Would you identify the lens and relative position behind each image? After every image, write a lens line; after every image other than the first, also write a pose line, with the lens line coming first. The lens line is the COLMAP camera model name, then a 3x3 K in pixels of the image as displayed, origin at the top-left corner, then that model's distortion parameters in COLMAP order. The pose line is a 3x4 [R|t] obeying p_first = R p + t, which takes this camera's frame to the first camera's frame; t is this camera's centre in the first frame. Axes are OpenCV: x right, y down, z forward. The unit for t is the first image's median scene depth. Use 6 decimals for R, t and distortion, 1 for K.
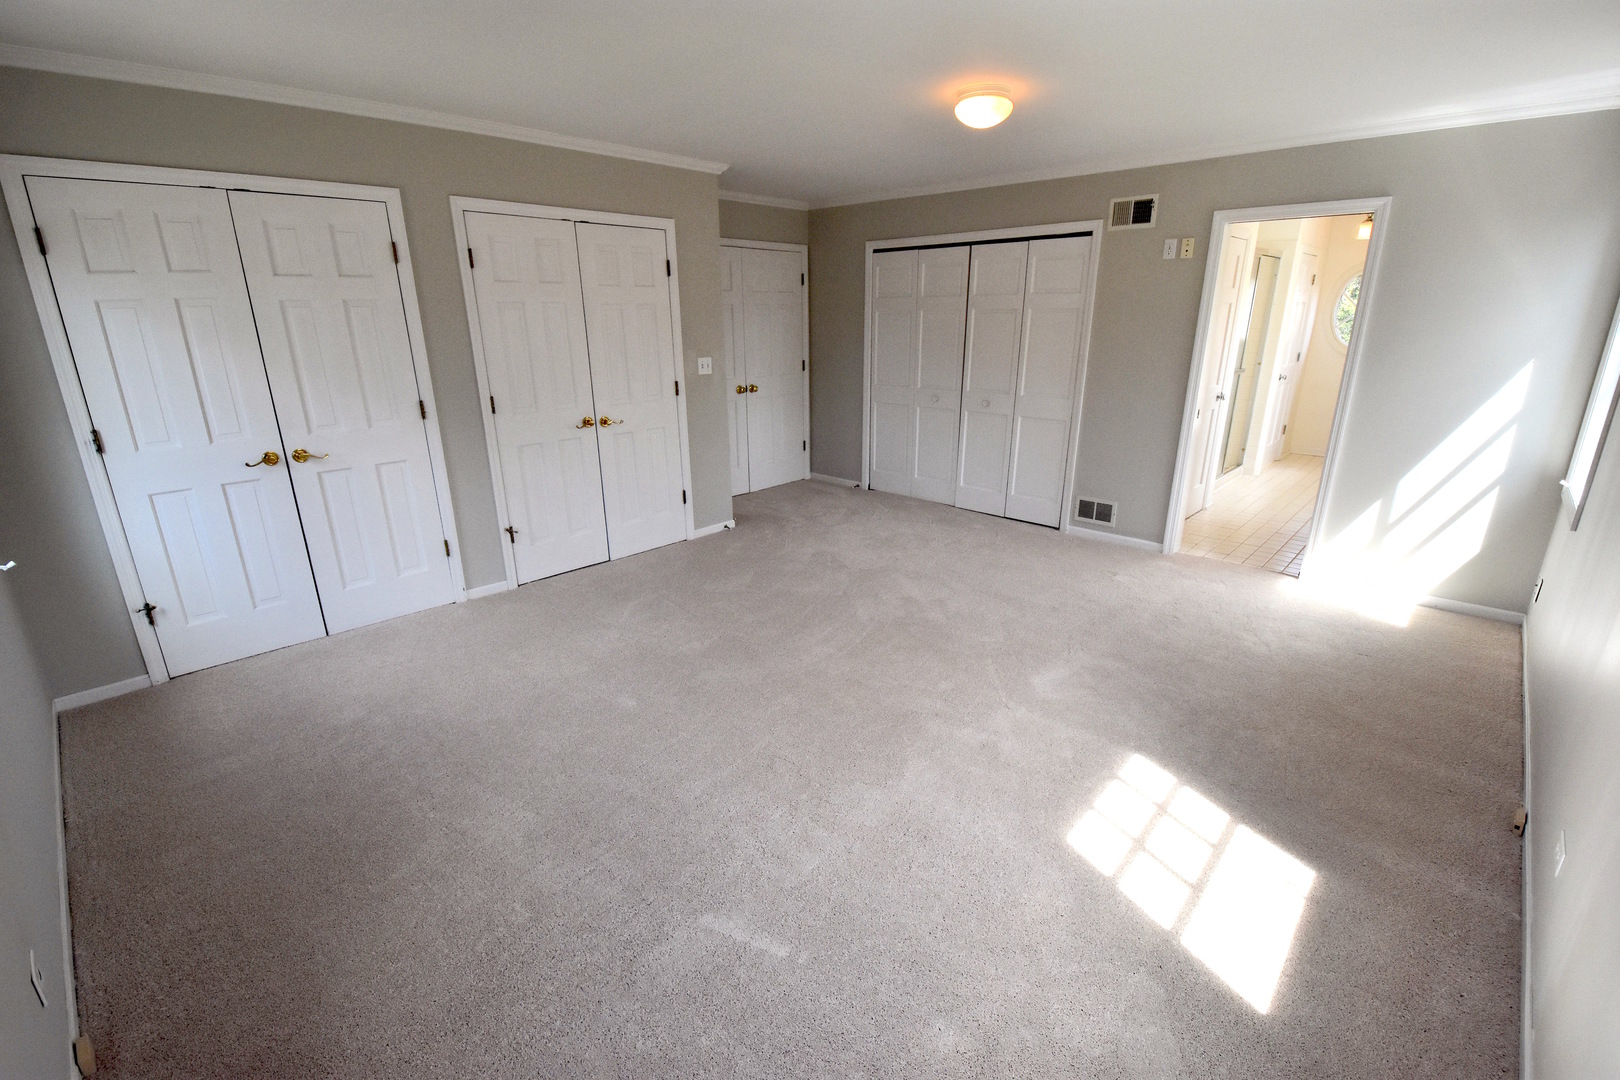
lens RADIAL K [[709.3, 0, 810.0], [0, 709.3, 540.0], [0, 0, 1]] dist [0.020117, -0.024760]
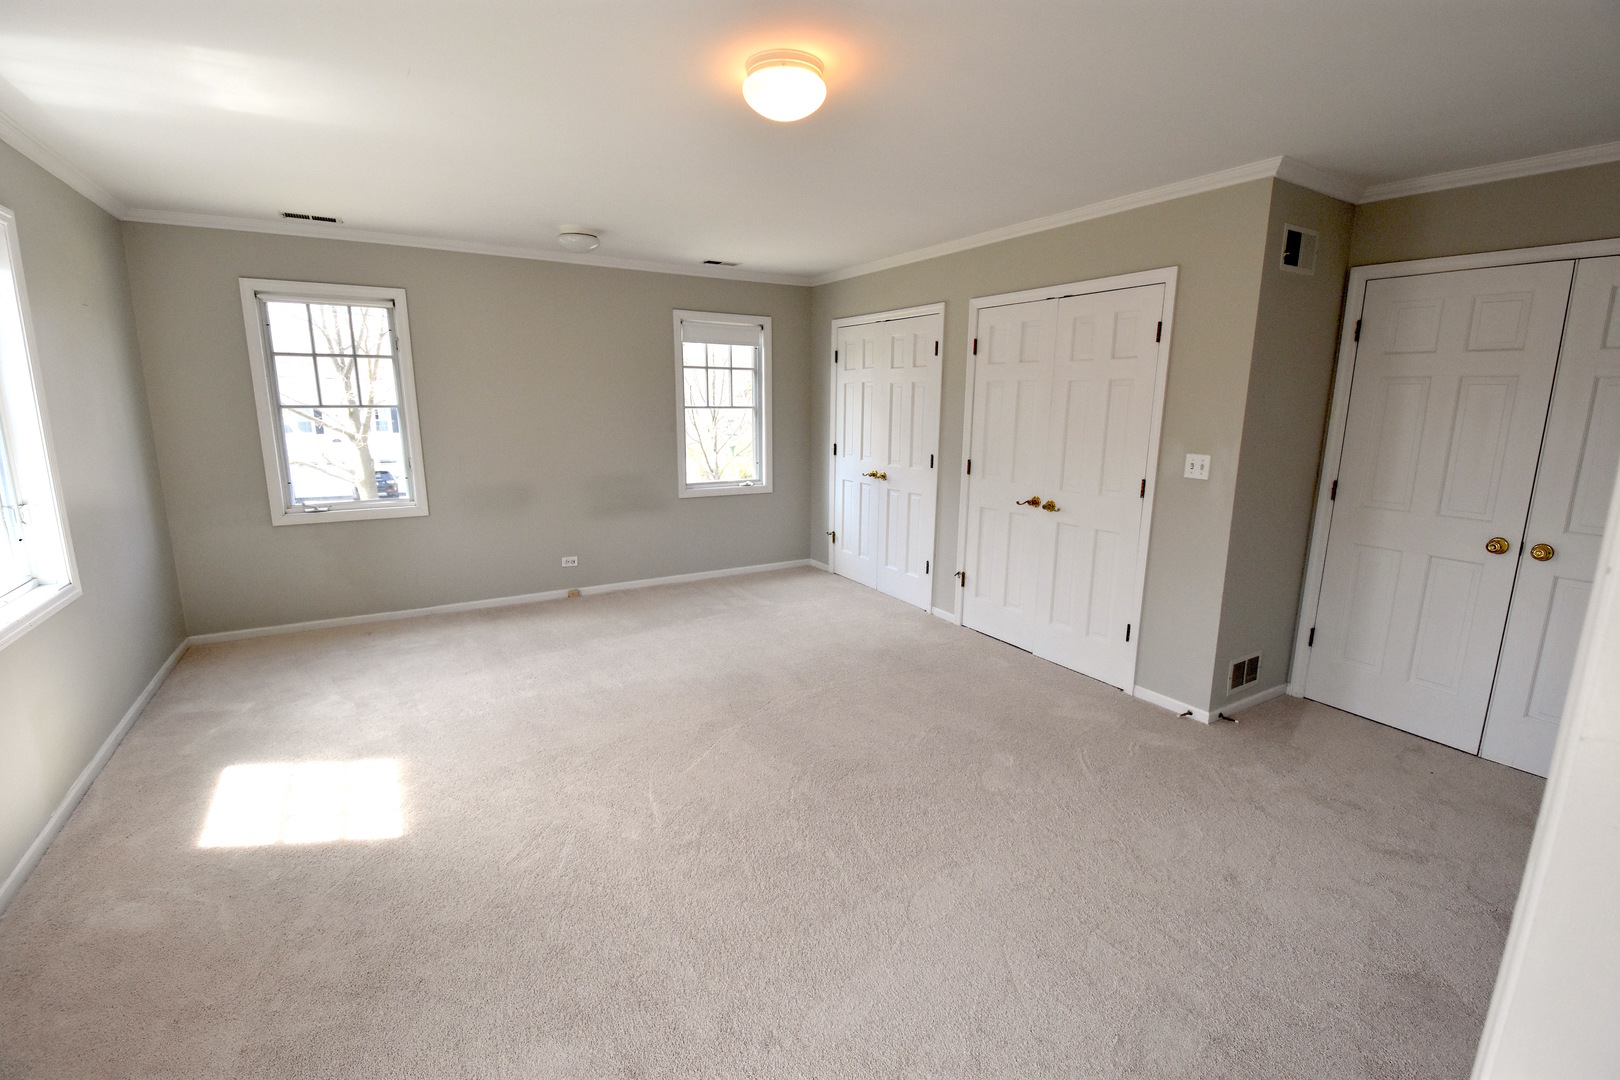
lens RADIAL K [[711.6, 0, 810.0], [0, 711.6, 540.0], [0, 0, 1]] dist [-0.000775, -0.025010]
pose [[-0.274324, 0.200788, -0.940442, 0.650566], [-0.285652, 0.916802, 0.279065, -0.287860], [0.918231, 0.345193, -0.194146, 0.892261]]
